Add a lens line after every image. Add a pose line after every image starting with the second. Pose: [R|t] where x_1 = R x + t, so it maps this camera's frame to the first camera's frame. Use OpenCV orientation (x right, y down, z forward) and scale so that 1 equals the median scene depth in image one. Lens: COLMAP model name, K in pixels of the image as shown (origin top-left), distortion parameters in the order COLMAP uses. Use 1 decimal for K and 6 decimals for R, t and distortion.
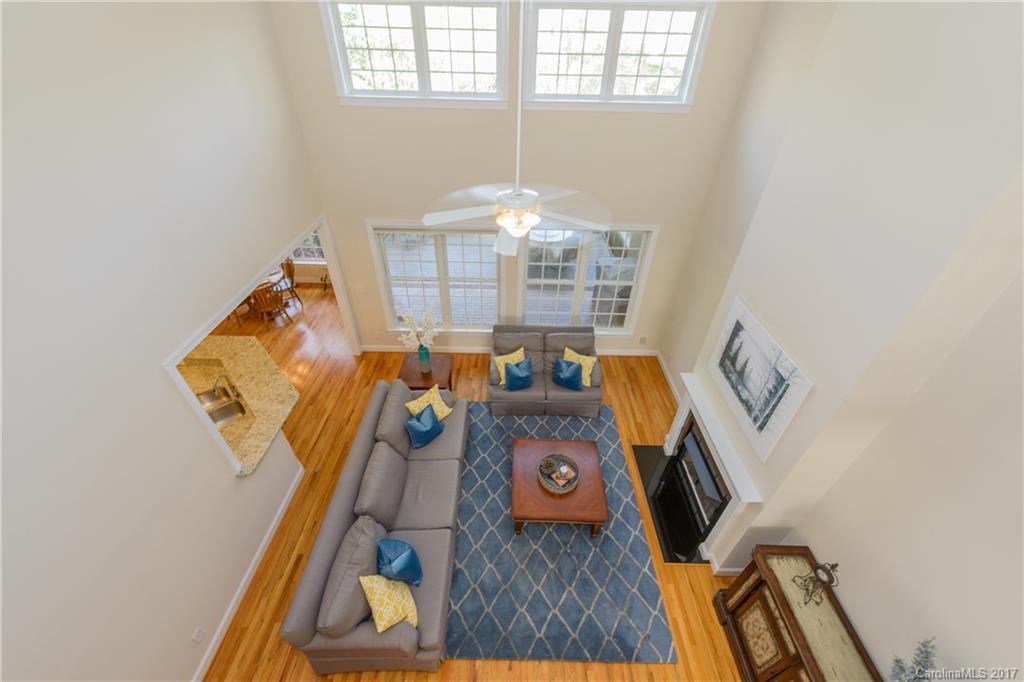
lens RADIAL K [[402.2, 0, 512.3], [0, 402.2, 340.3], [0, 0, 1]] dist [0.003366, 0.000040]
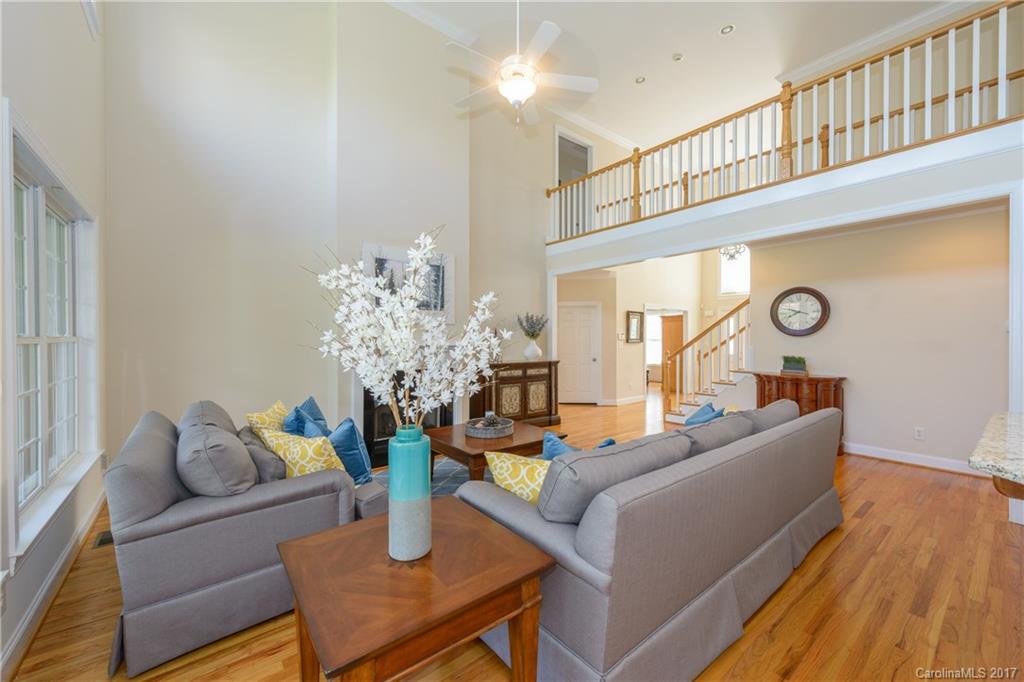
lens RADIAL K [[402.2, 0, 513.0], [0, 402.2, 341.2], [0, 0, 1]] dist [0.003366, 0.000040]
pose [[-0.629765, -0.026388, 0.776338, -0.669613], [0.461530, 0.791177, 0.401285, -0.151251], [-0.624809, 0.611018, -0.486077, 1.520059]]
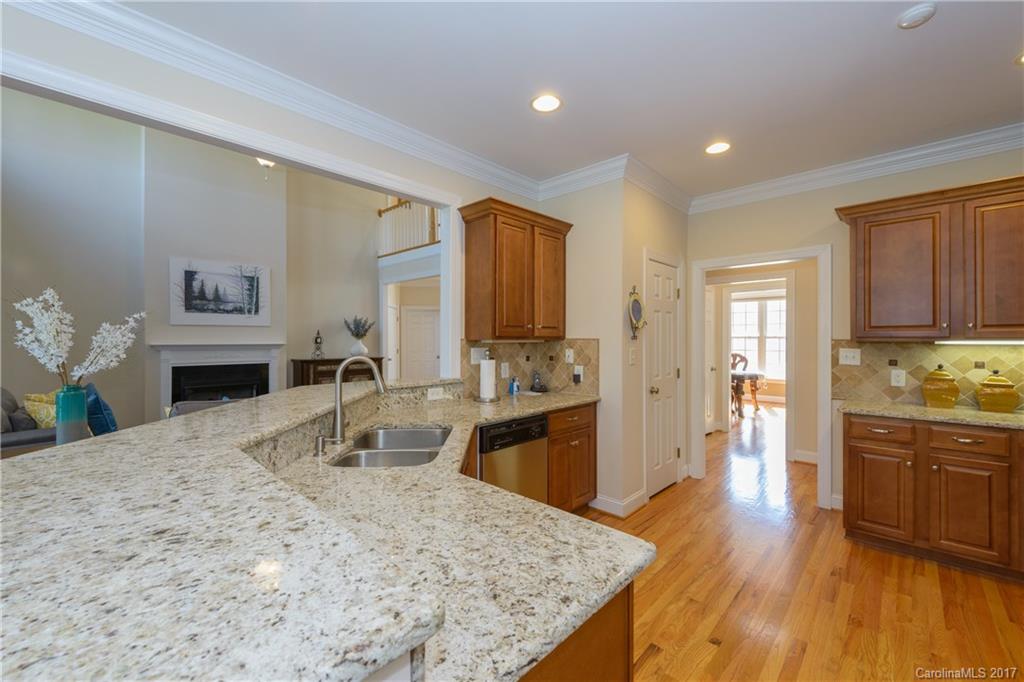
lens RADIAL K [[416.3, 0, 515.2], [0, 416.3, 340.3], [0, 0, 1]] dist [-0.003549, -0.000357]
pose [[-0.734751, -0.025428, 0.677860, -1.366909], [0.397917, 0.793146, 0.461066, -0.069199], [-0.549366, 0.608501, -0.572646, 1.388342]]
